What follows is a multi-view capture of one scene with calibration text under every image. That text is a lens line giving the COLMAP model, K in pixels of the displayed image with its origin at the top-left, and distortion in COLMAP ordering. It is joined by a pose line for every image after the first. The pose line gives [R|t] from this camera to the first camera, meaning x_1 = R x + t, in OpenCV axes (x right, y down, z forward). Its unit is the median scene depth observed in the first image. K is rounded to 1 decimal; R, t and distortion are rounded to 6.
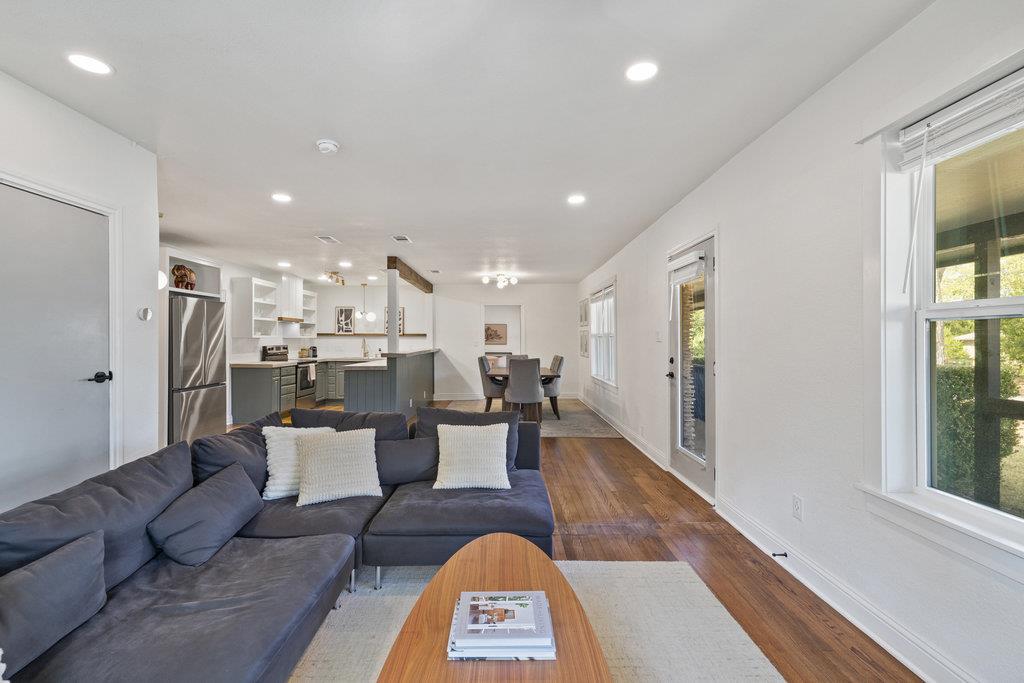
lens RADIAL K [[432.9, 0, 509.5], [0, 432.9, 339.4], [0, 0, 1]] dist [0.000716, 0.000587]
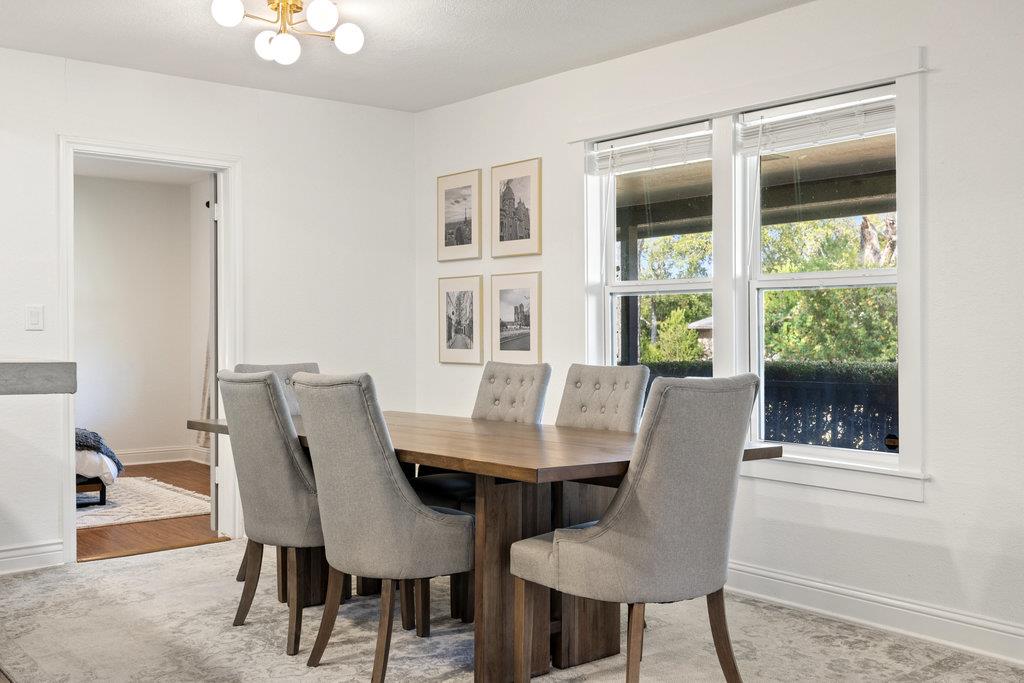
lens RADIAL K [[993.1, 0, 505.1], [0, 993.1, 334.2], [0, 0, 1]] dist [-0.007687, 0.000000]
pose [[0.775160, 0.000544, 0.631765, -0.269337], [-0.003961, 0.999984, 0.004000, 0.018848], [-0.631753, -0.005603, 0.775150, 0.573000]]
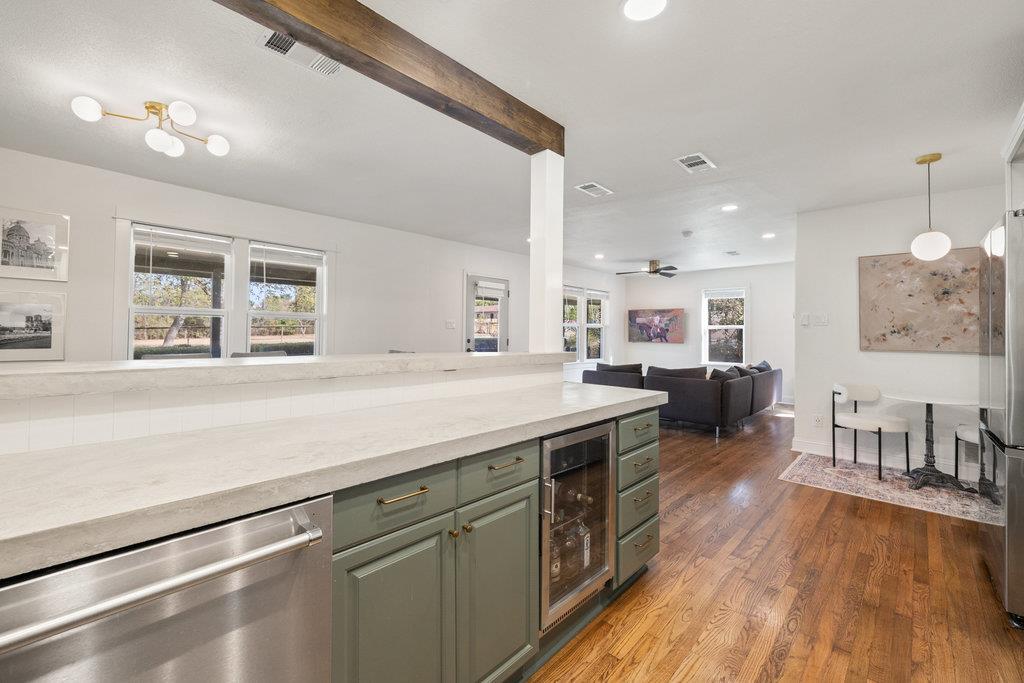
lens RADIAL K [[432.9, 0, 510.7], [0, 432.9, 327.0], [0, 0, 1]] dist [0.000716, 0.000587]
pose [[-0.724887, 0.001331, 0.688867, -0.448222], [-0.013625, 0.999775, -0.016269, 0.012579], [-0.688733, -0.021179, -0.724706, 1.118032]]
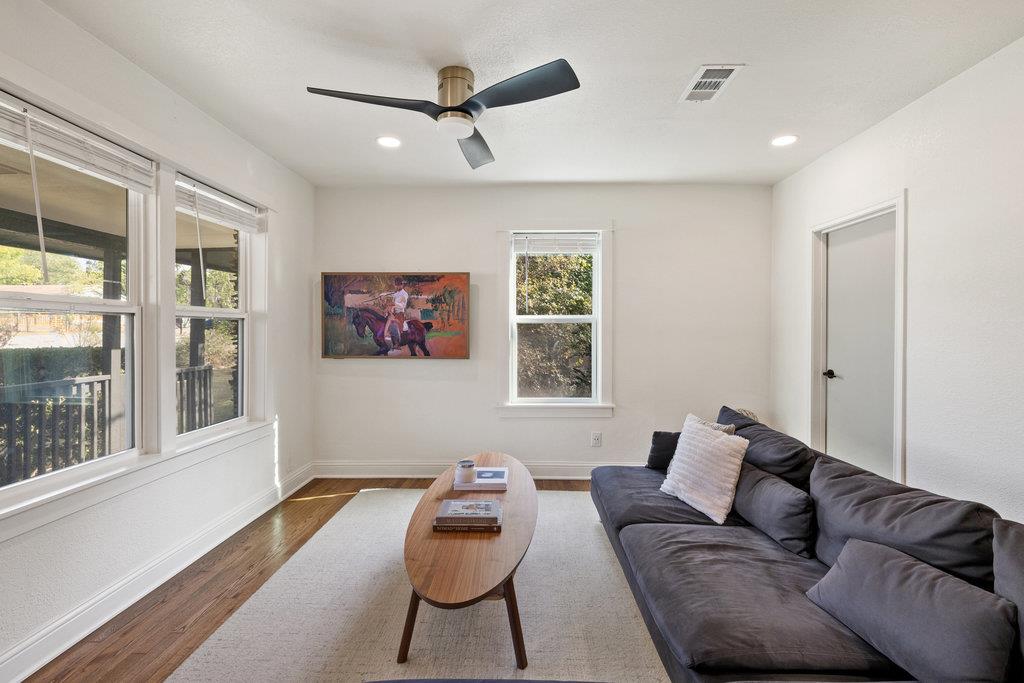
lens RADIAL K [[464.0, 0, 512.7], [0, 464.0, 331.9], [0, 0, 1]] dist [-0.000758, 0.000194]
pose [[-0.999544, -0.005051, 0.029784, -0.036118], [-0.004947, 0.999981, 0.003567, -0.000761], [-0.029801, 0.003418, -0.999550, 0.443857]]
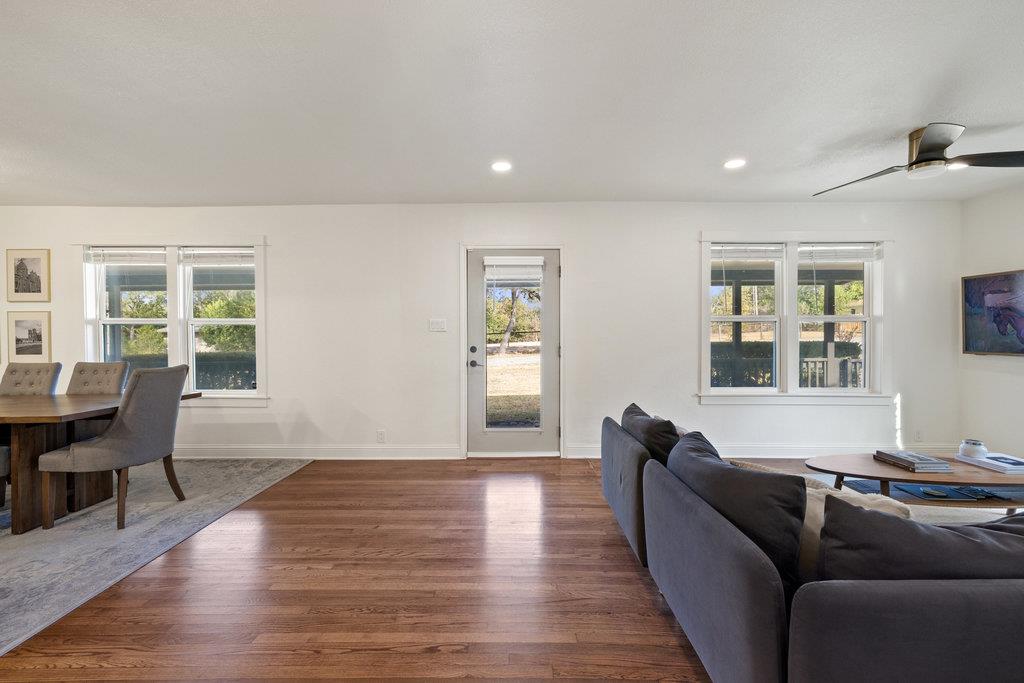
lens RADIAL K [[432.9, 0, 516.0], [0, 432.9, 334.6], [0, 0, 1]] dist [0.000716, 0.000587]
pose [[0.013455, -0.006458, 0.999889, -0.363798], [0.000475, 0.999979, 0.006452, 0.003980], [-0.999909, 0.000388, 0.013458, 0.486630]]
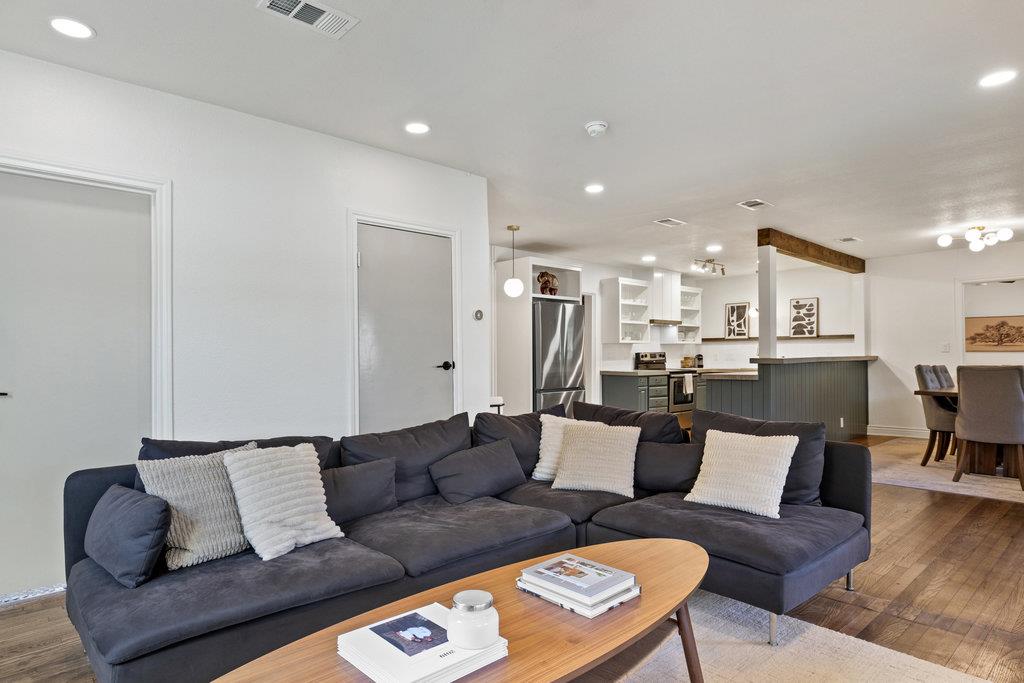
lens RADIAL K [[582.4, 0, 507.9], [0, 582.4, 360.0], [0, 0, 1]] dist [0.001989, 0.000358]
pose [[0.670703, -0.001946, -0.741723, 0.148695], [0.009318, 0.999940, 0.005802, 0.020915], [0.741667, -0.010803, 0.670681, -0.004660]]
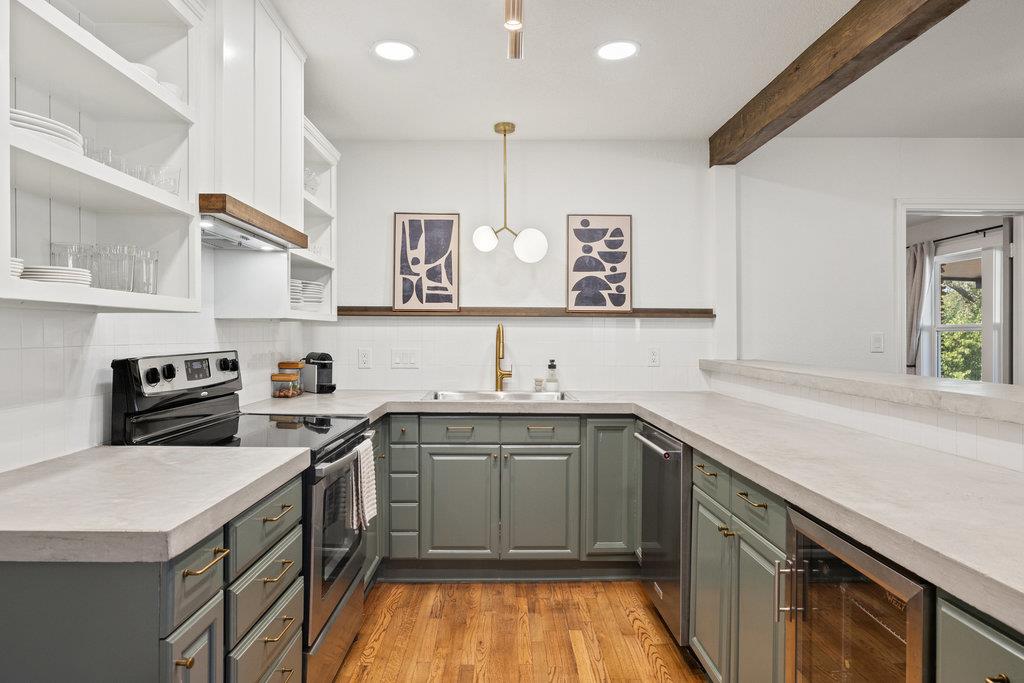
lens RADIAL K [[606.4, 0, 511.3], [0, 606.4, 342.2], [0, 0, 1]] dist [-0.008659, 0.000690]
pose [[0.999957, 0.001053, 0.009179, -0.414110], [-0.001172, 0.999915, 0.013019, 0.005248], [-0.009164, -0.013029, 0.999873, 0.759634]]
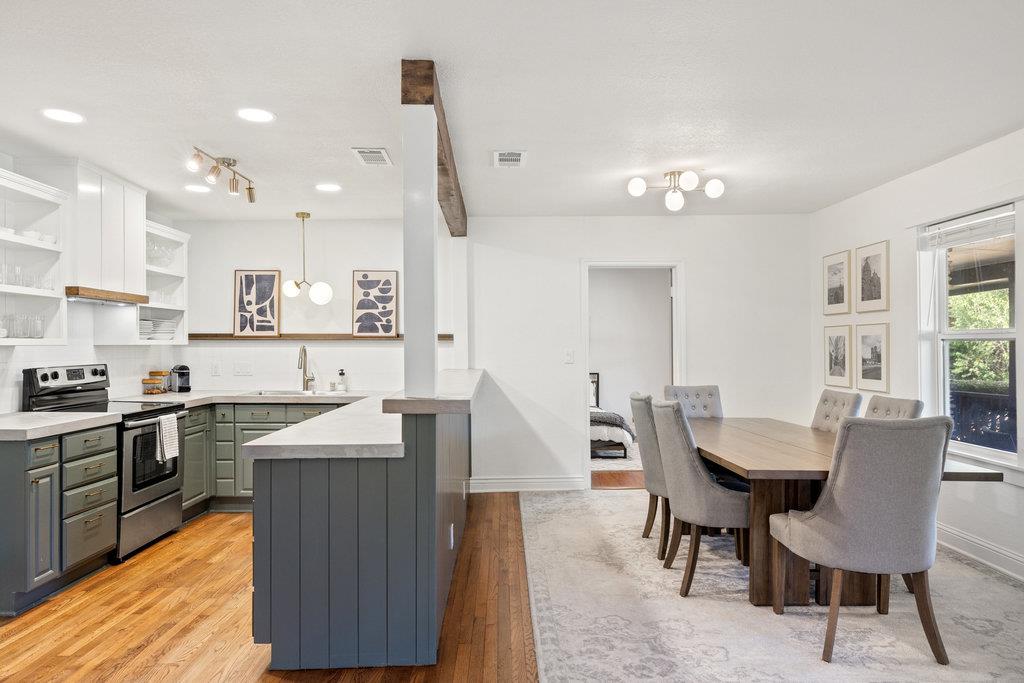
lens RADIAL K [[641.6, 0, 509.3], [0, 641.6, 350.7], [0, 0, 1]] dist [-0.002033, 0.000916]
pose [[0.999971, -0.003165, 0.006968, -0.178422], [0.003102, 0.999955, 0.008940, -0.002821], [-0.006996, -0.008918, 0.999936, 0.478323]]
